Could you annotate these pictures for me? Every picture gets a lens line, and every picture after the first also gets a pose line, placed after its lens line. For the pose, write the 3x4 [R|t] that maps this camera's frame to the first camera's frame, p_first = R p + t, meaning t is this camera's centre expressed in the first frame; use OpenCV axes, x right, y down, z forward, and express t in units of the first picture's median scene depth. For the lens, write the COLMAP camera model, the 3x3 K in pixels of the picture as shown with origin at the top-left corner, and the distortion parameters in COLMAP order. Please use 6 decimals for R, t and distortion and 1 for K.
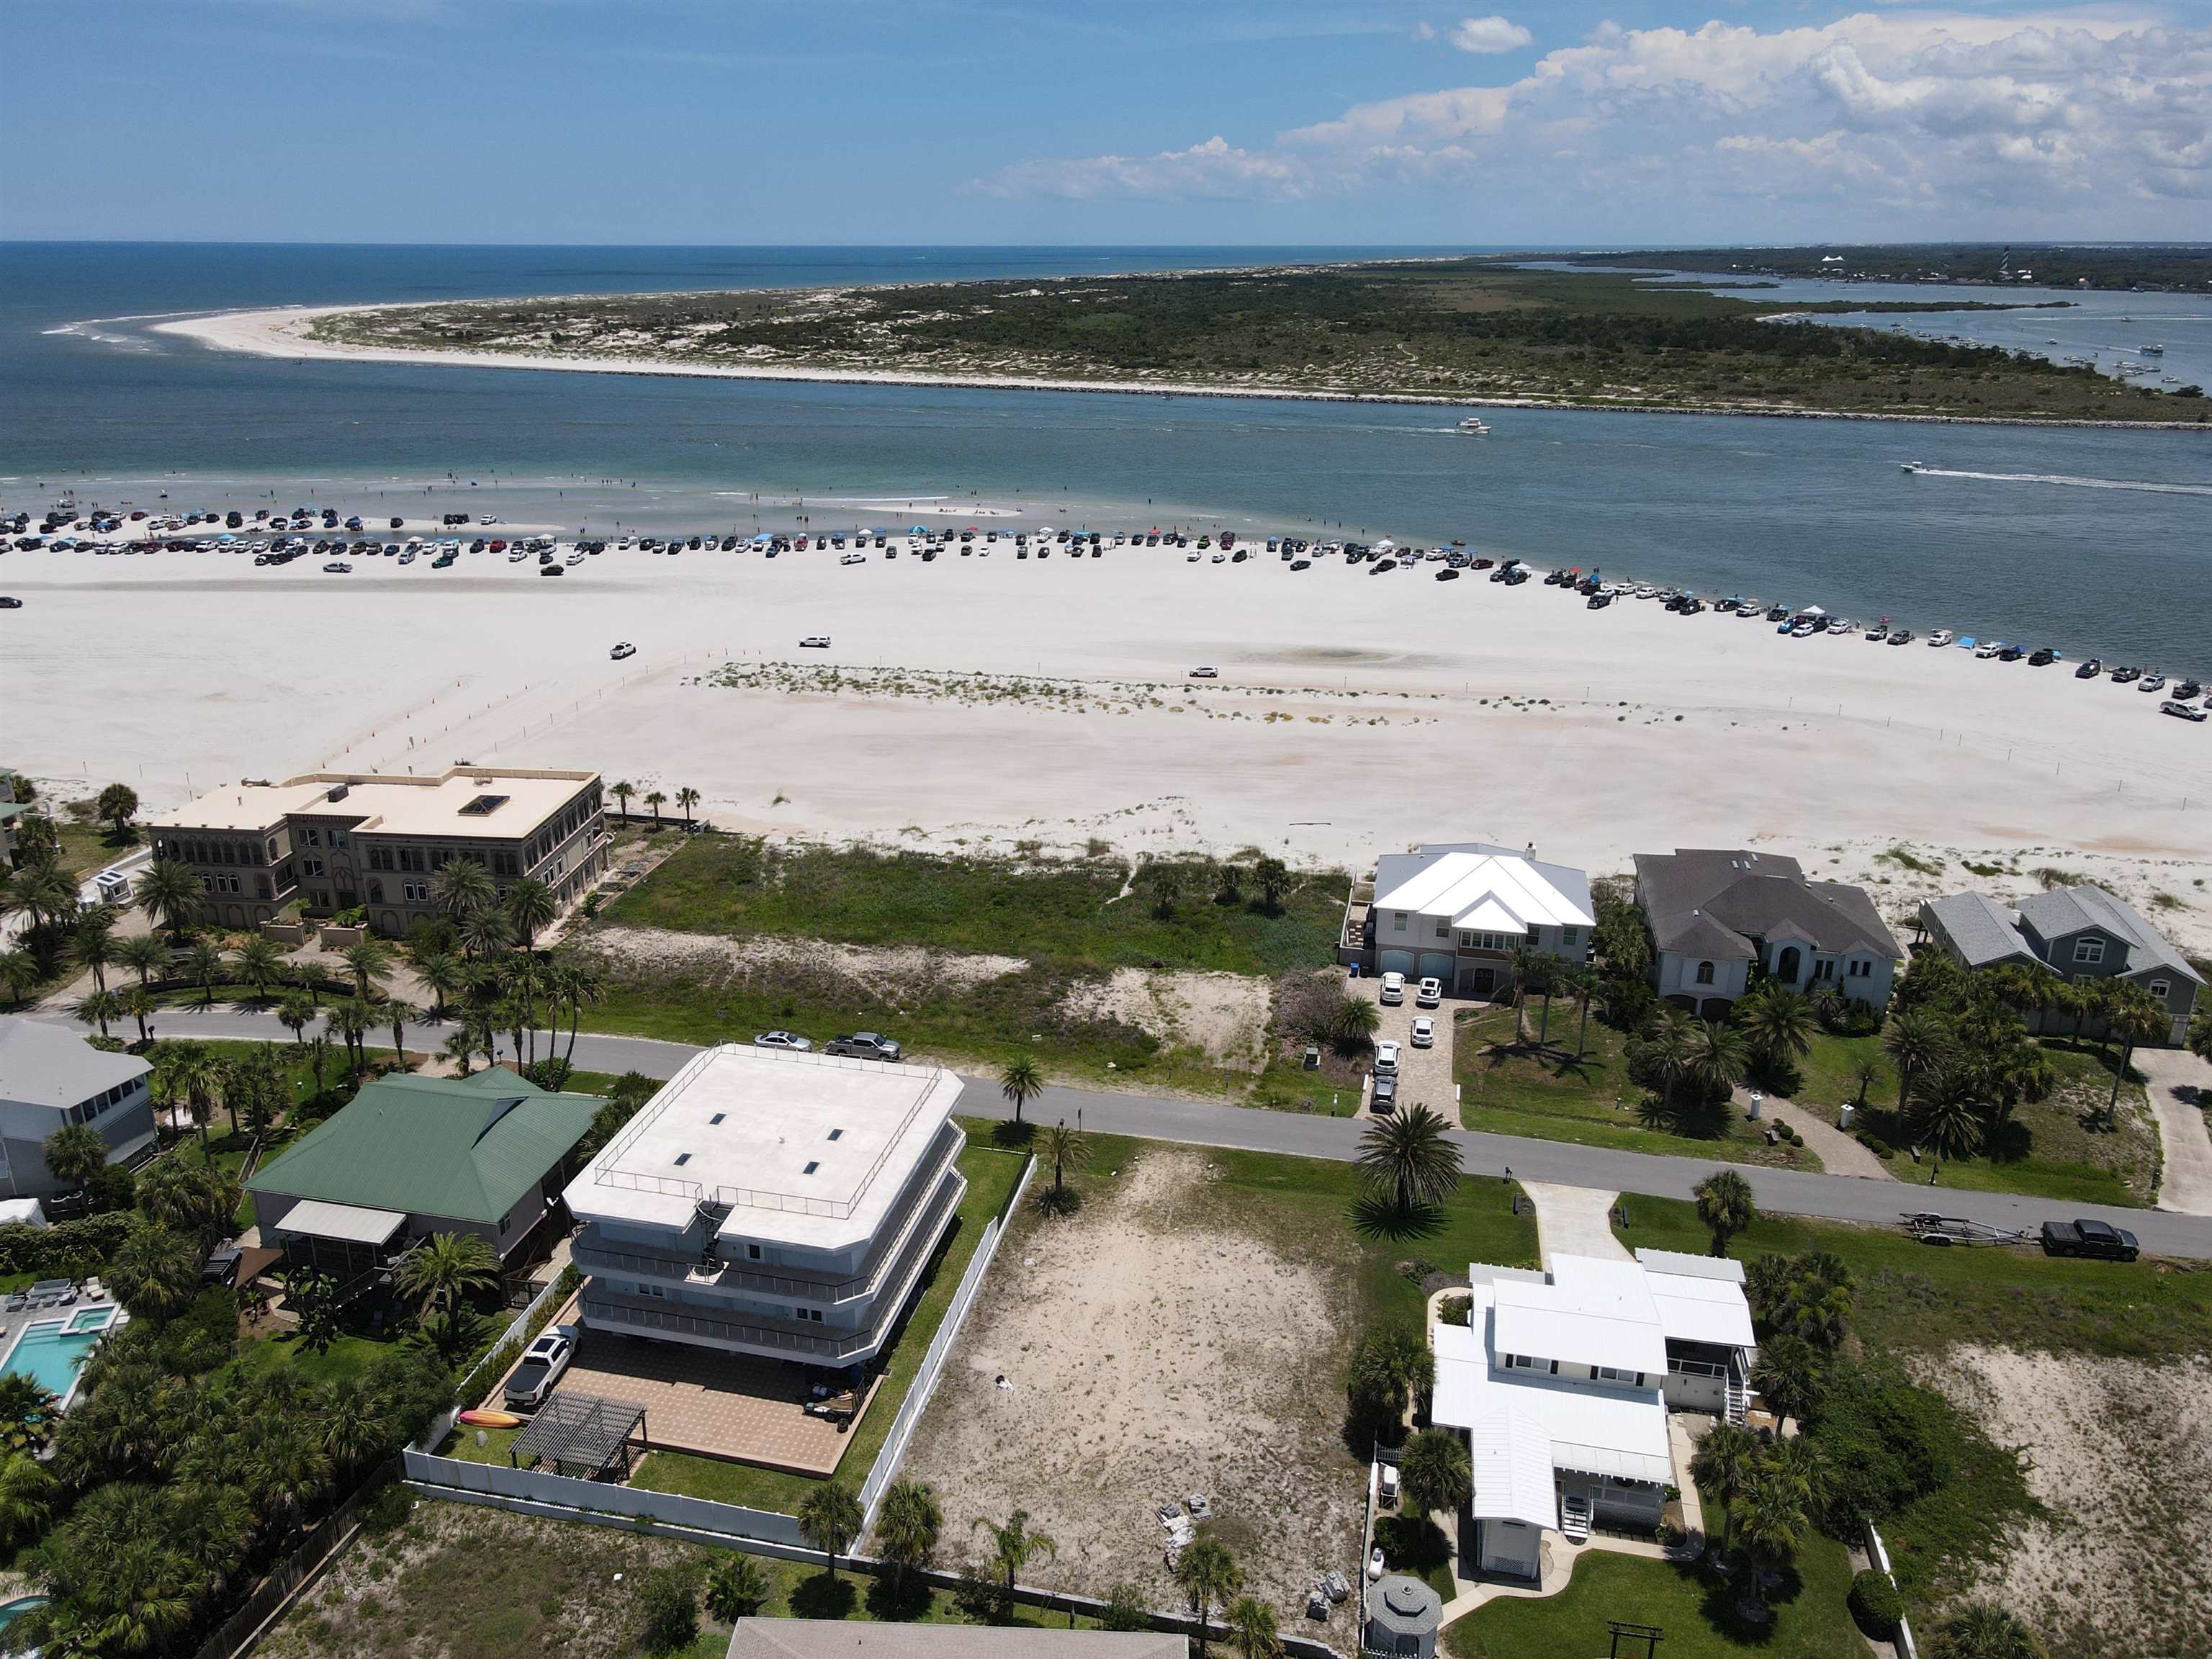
lens RADIAL K [[1621.3, 0, 1098.6], [0, 1621.3, 841.5], [0, 0, 1]] dist [0.000641, 0.031337]
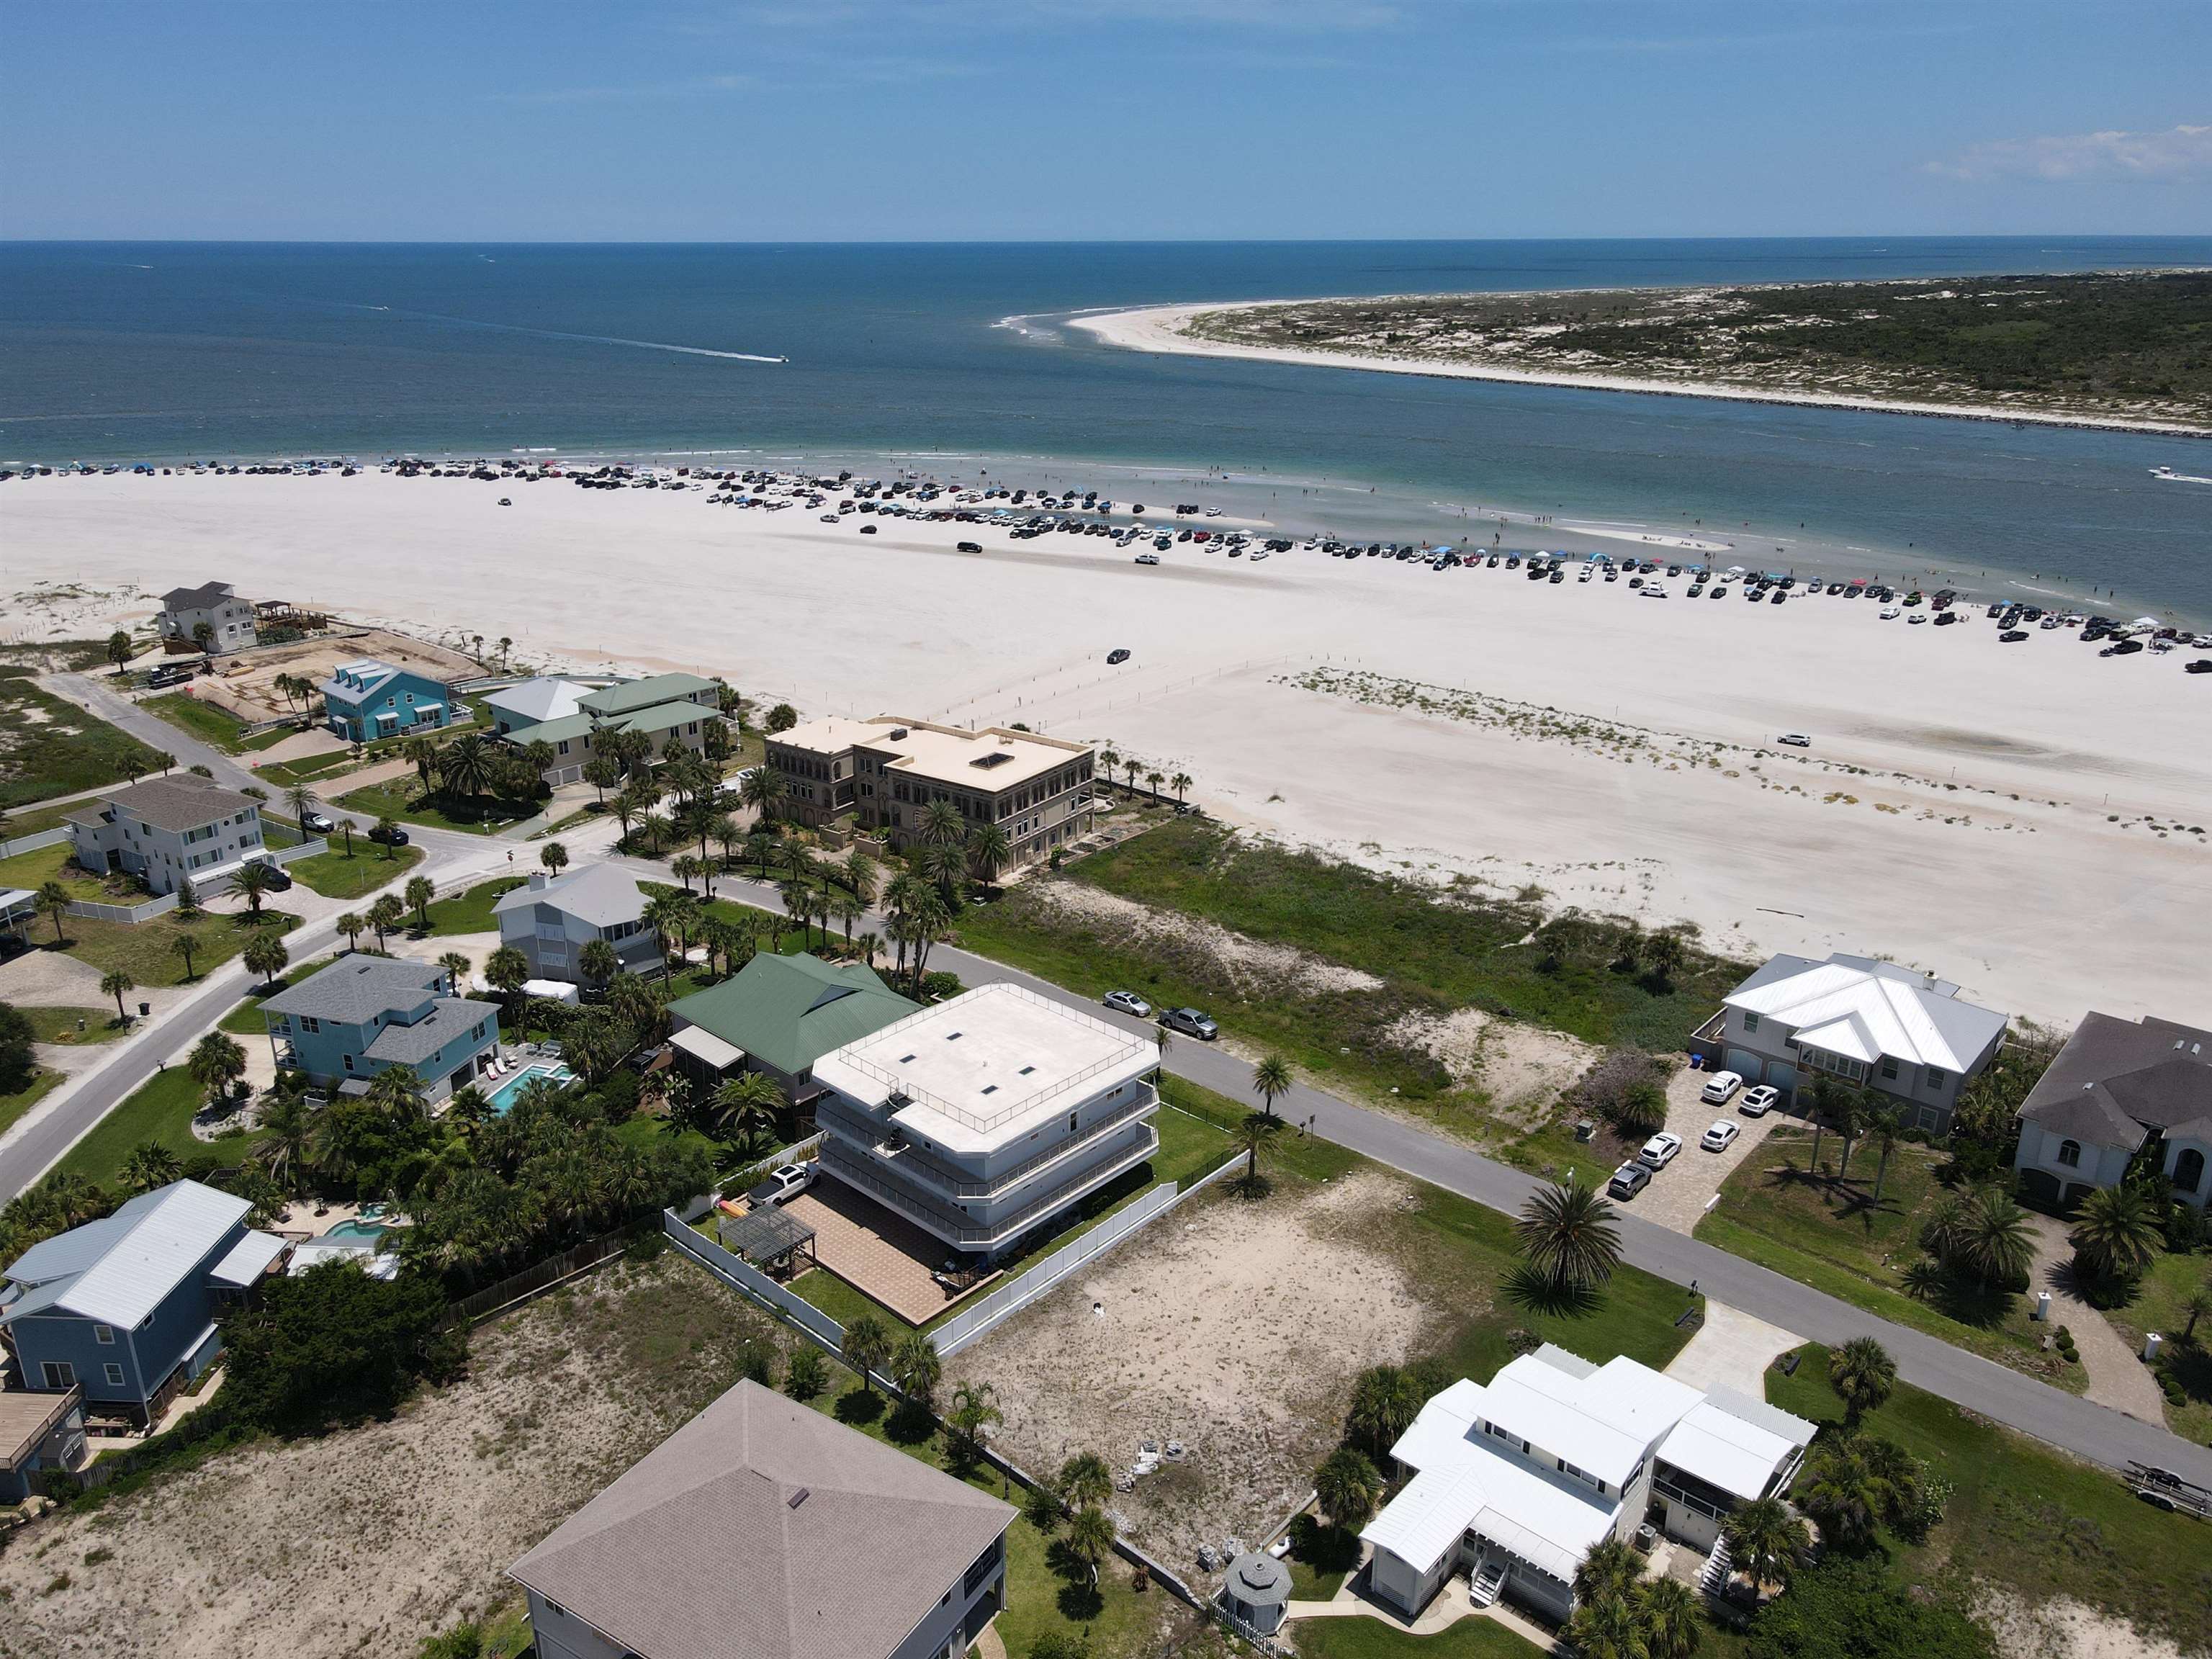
lens RADIAL K [[1621.3, 0, 1101.4], [0, 1621.3, 874.6], [0, 0, 1]] dist [0.000641, 0.031337]
pose [[0.869838, 0.180999, -0.458934, 0.283308], [-0.170822, 0.983221, 0.064006, -0.033225], [0.462818, 0.022721, 0.886162, -0.028862]]
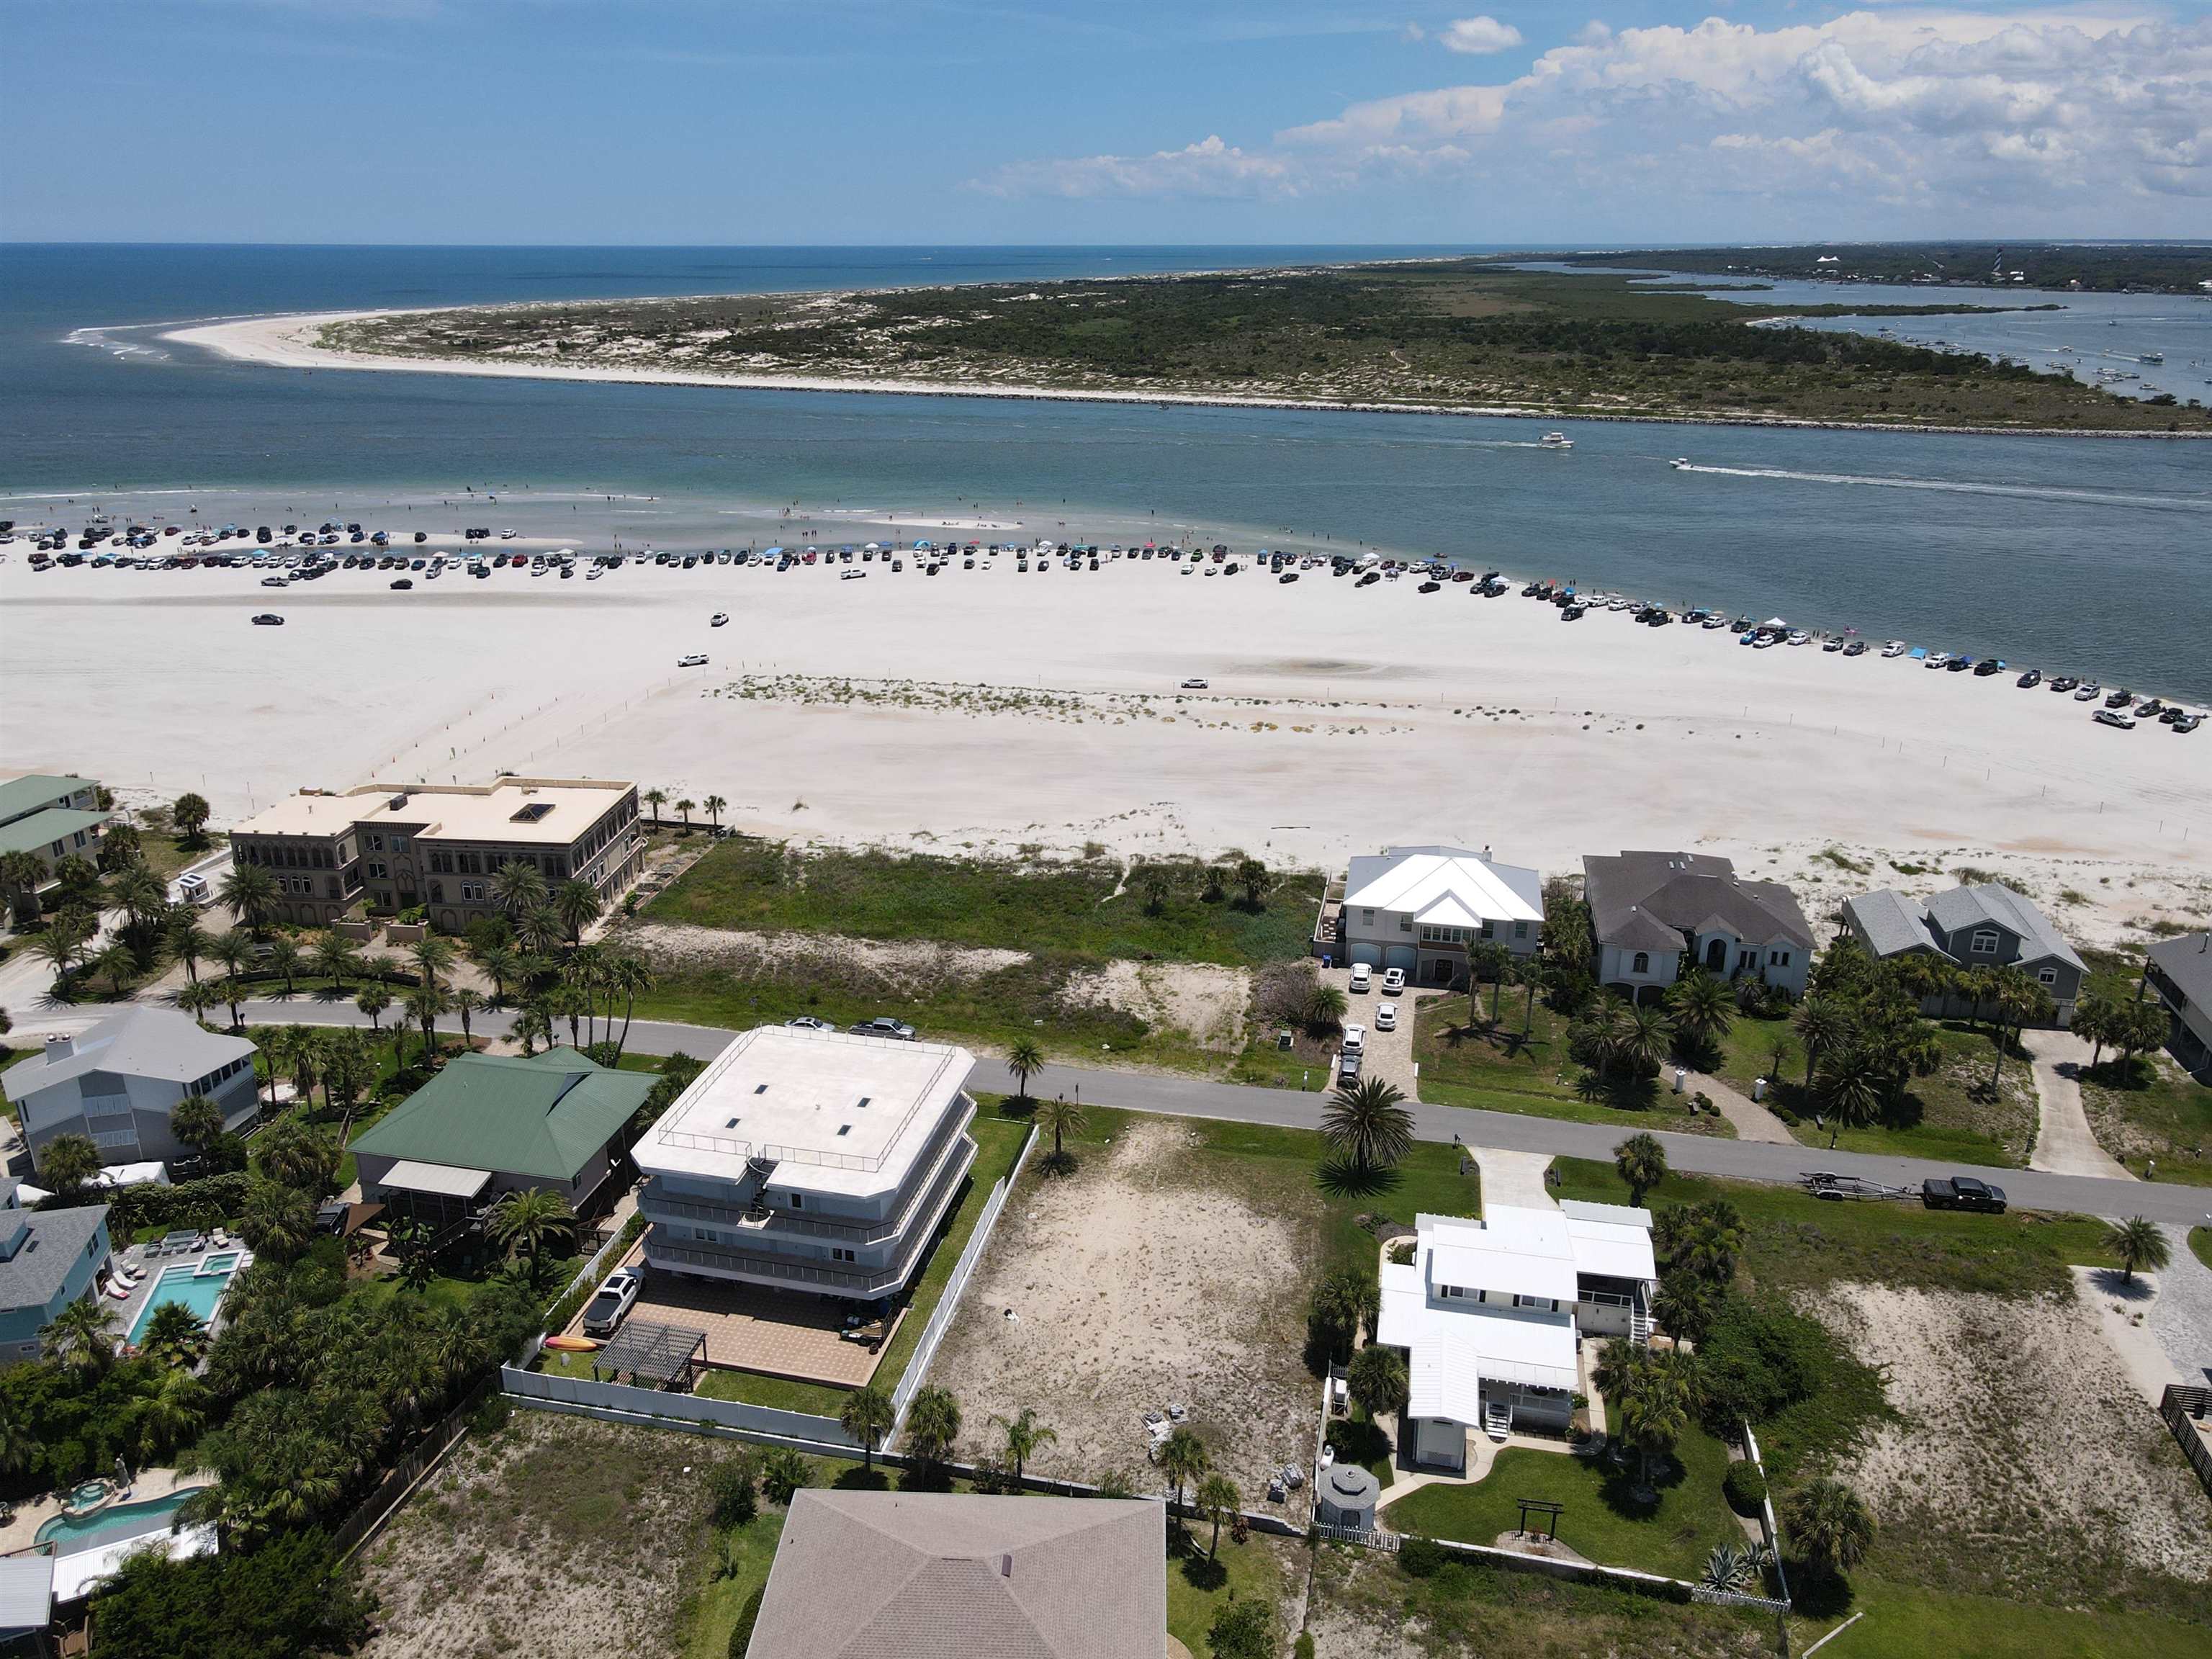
lens RADIAL K [[1621.3, 0, 1102.0], [0, 1621.3, 847.9], [0, 0, 1]] dist [0.000641, 0.031337]
pose [[0.999995, -0.001874, 0.002433, 0.002722], [0.001863, 0.999988, 0.004449, -0.003149], [-0.002441, -0.004444, 0.999987, -0.104181]]
